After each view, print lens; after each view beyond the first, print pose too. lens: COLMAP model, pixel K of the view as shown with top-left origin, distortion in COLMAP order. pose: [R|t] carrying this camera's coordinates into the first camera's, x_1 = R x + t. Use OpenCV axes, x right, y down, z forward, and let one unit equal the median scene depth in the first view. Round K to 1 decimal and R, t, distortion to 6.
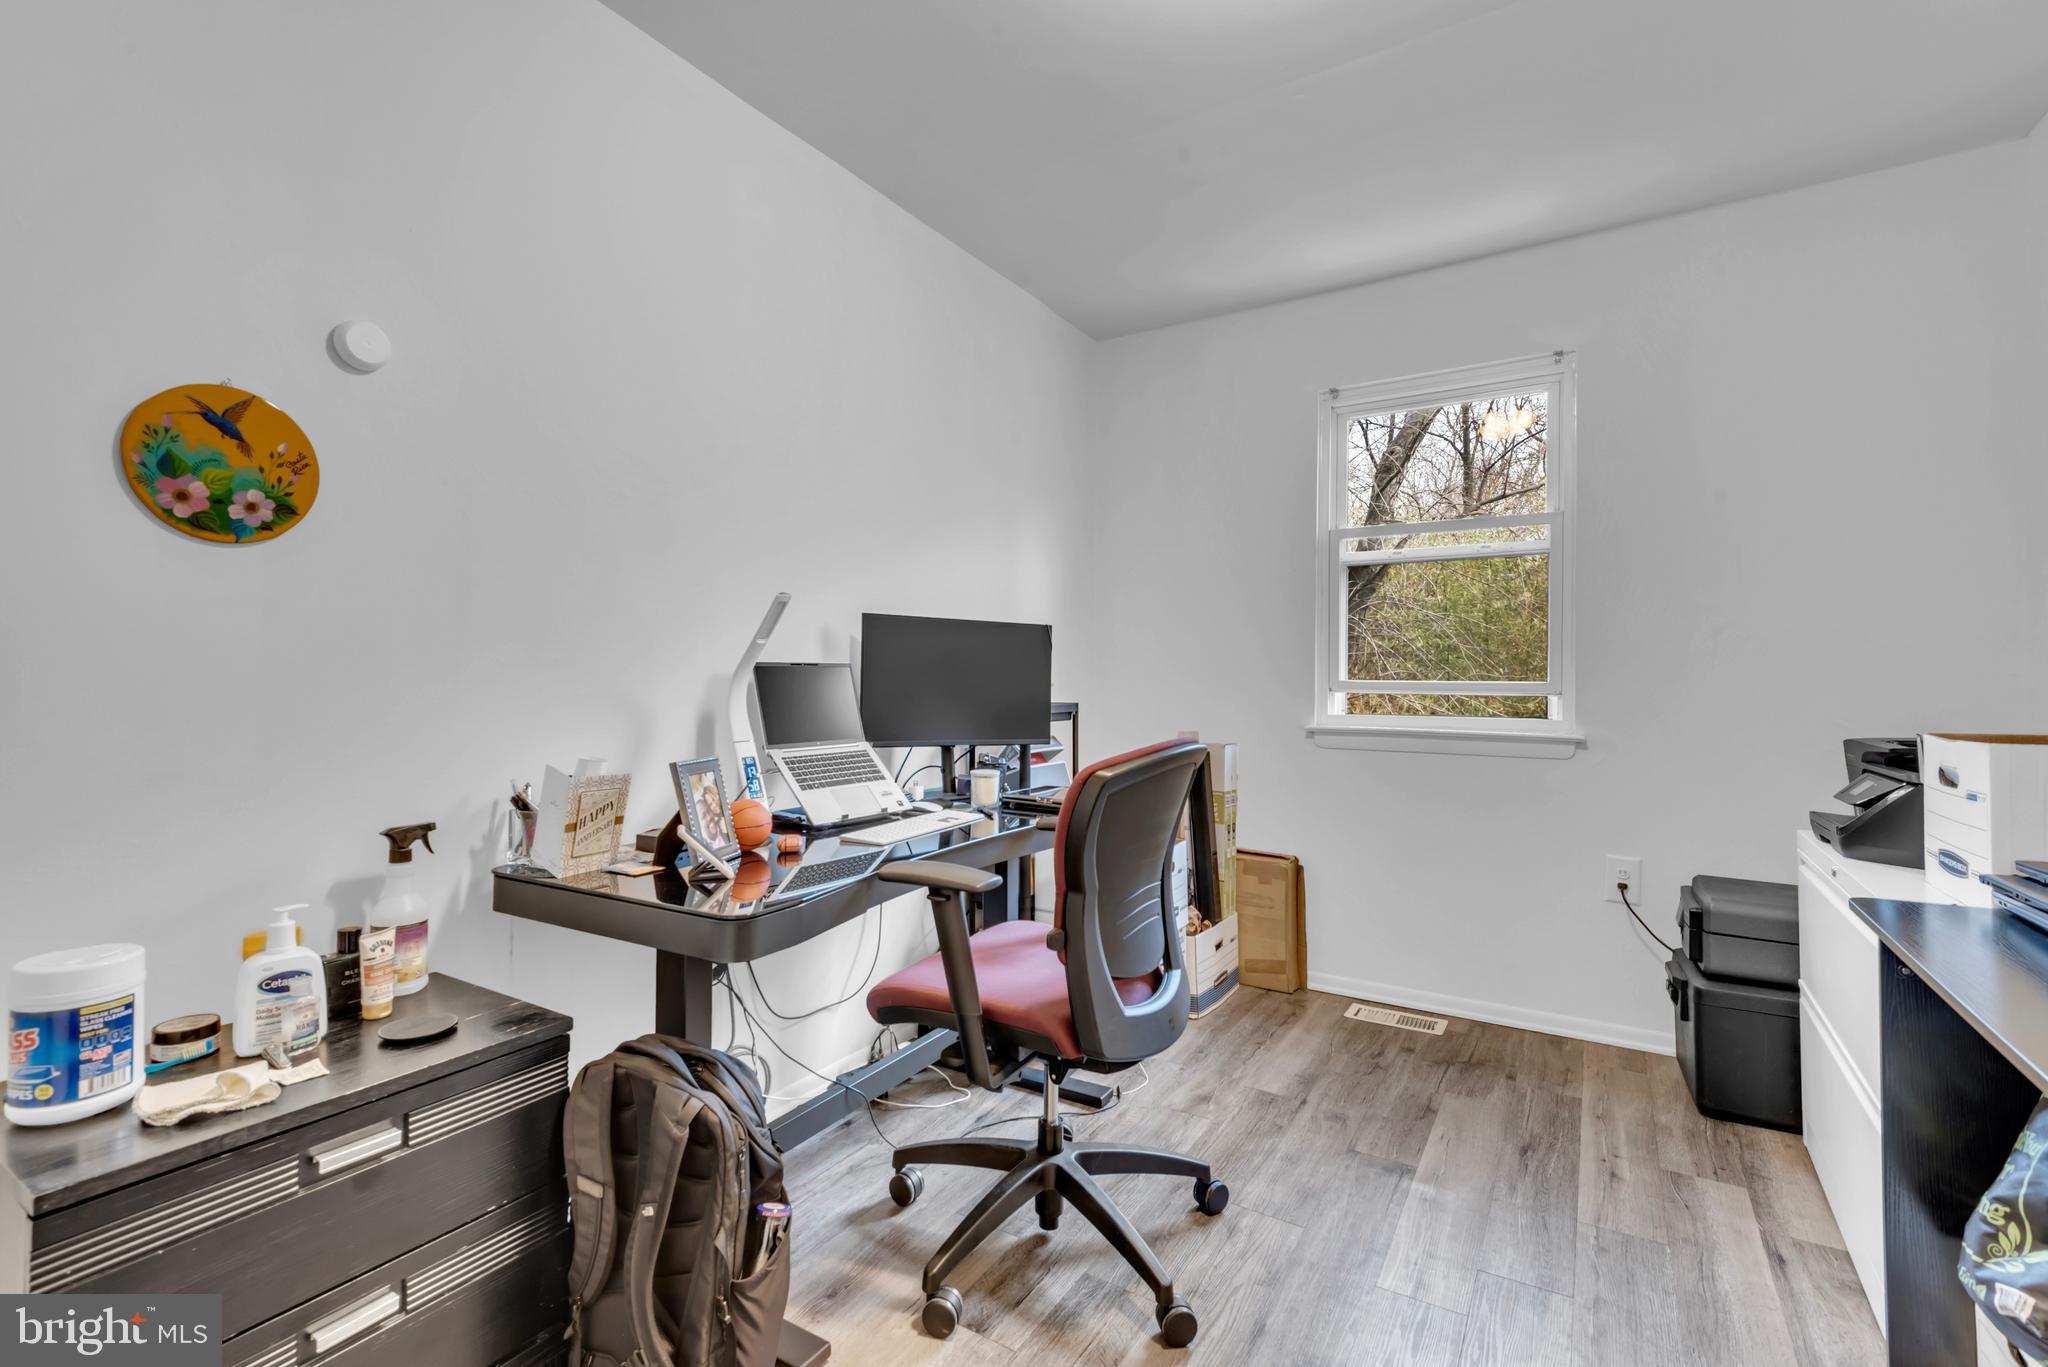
lens RADIAL K [[908.8, 0, 1020.0], [0, 908.8, 673.7], [0, 0, 1]] dist [0.018926, -0.020564]
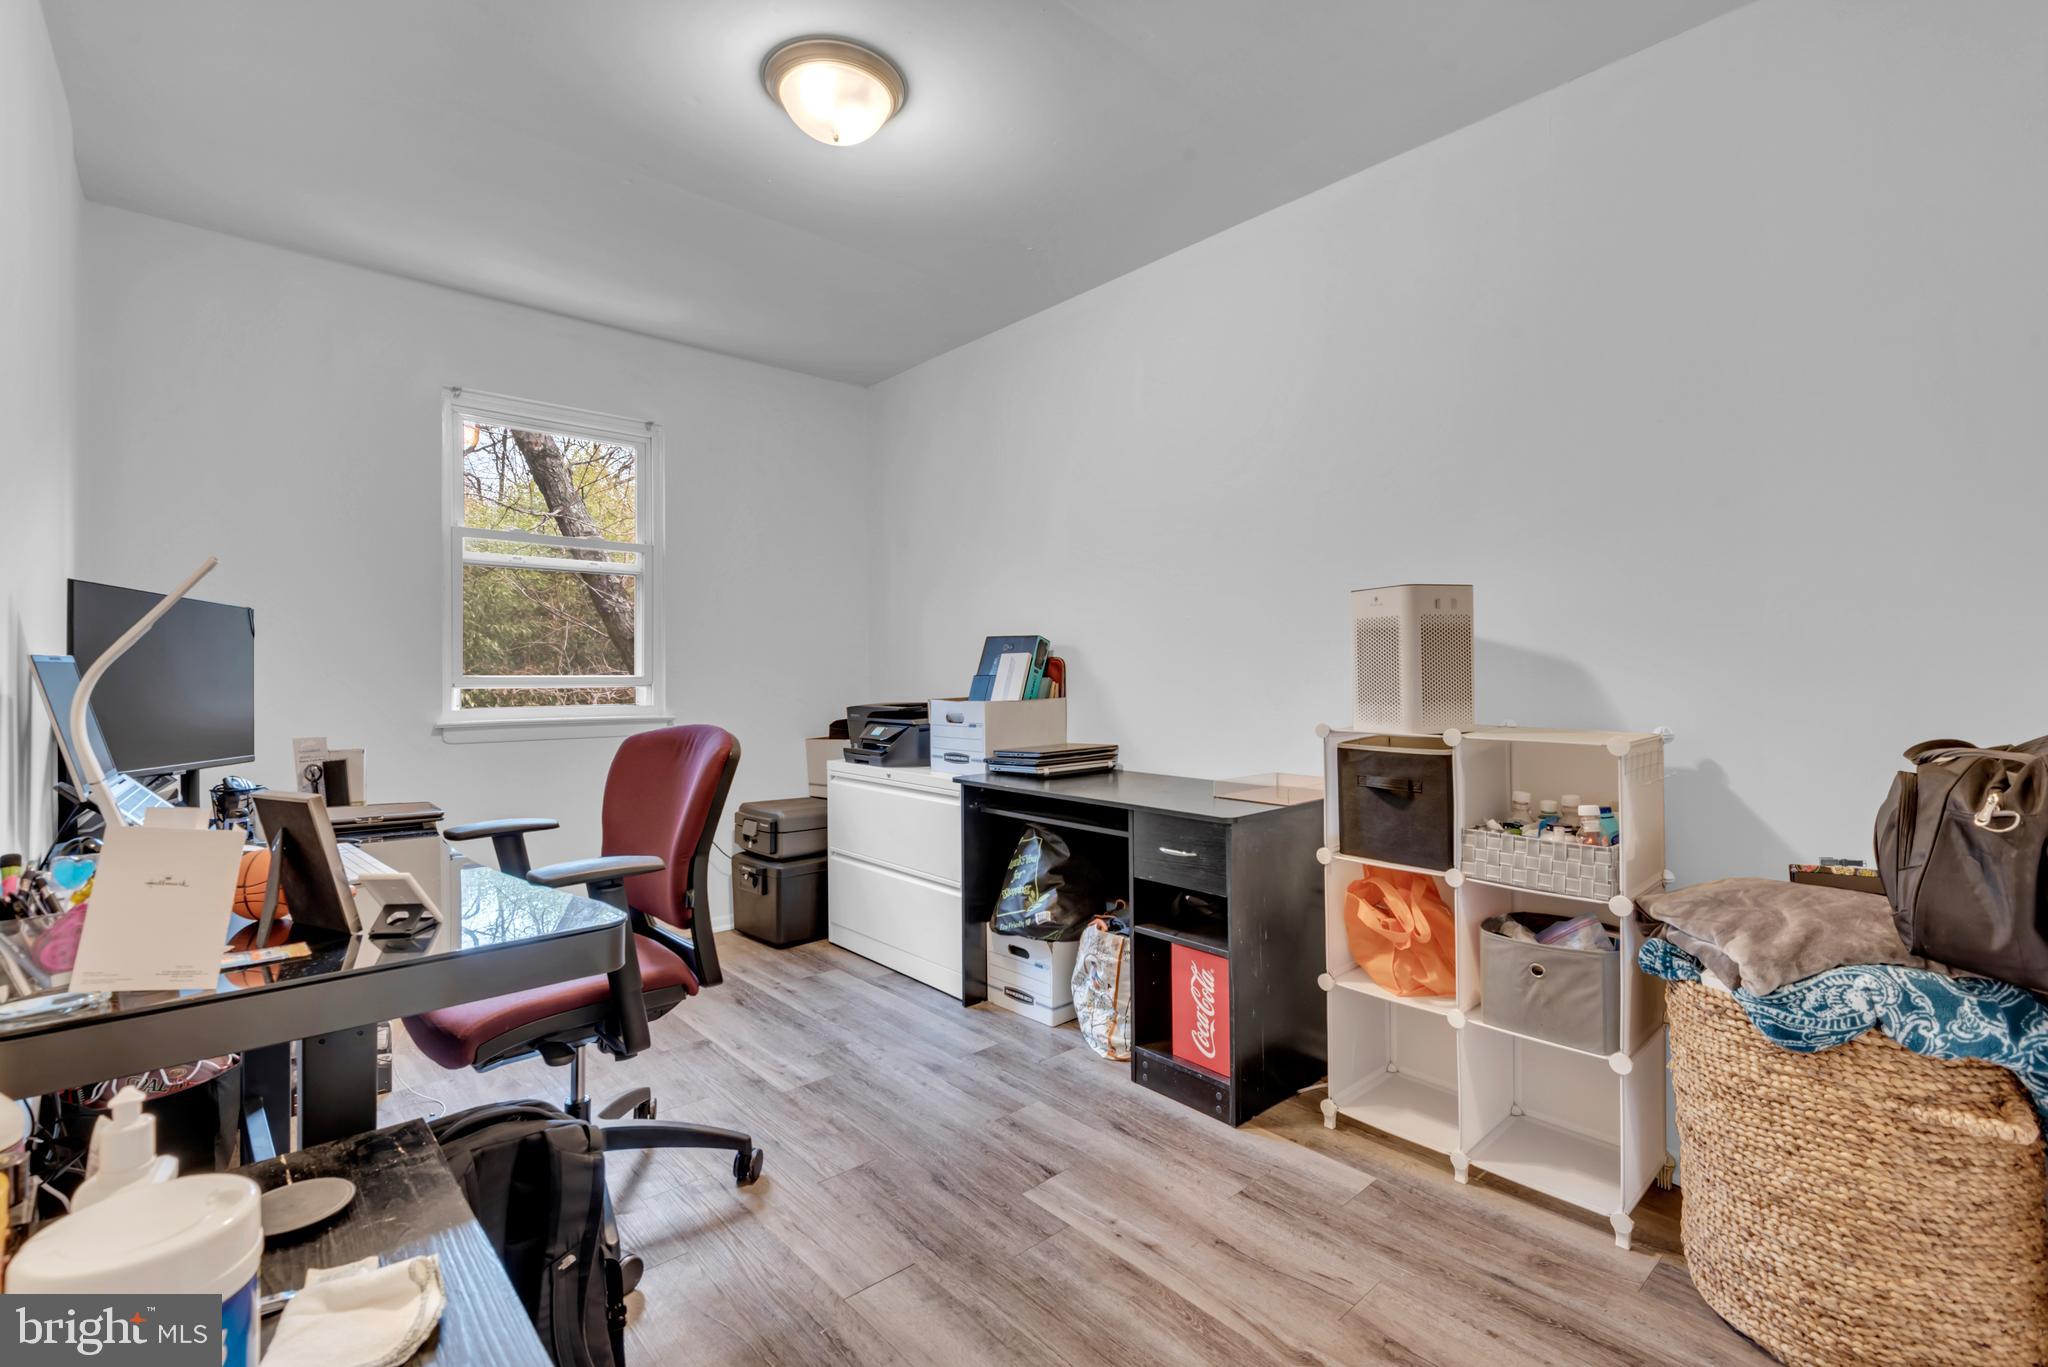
lens RADIAL K [[908.8, 0, 1020.0], [0, 908.8, 673.7], [0, 0, 1]] dist [0.018926, -0.020564]
pose [[0.249663, -0.007089, 0.968307, -0.678192], [-0.001173, 0.999970, 0.007624, -0.006028], [-0.968332, -0.003039, 0.249647, 0.203910]]
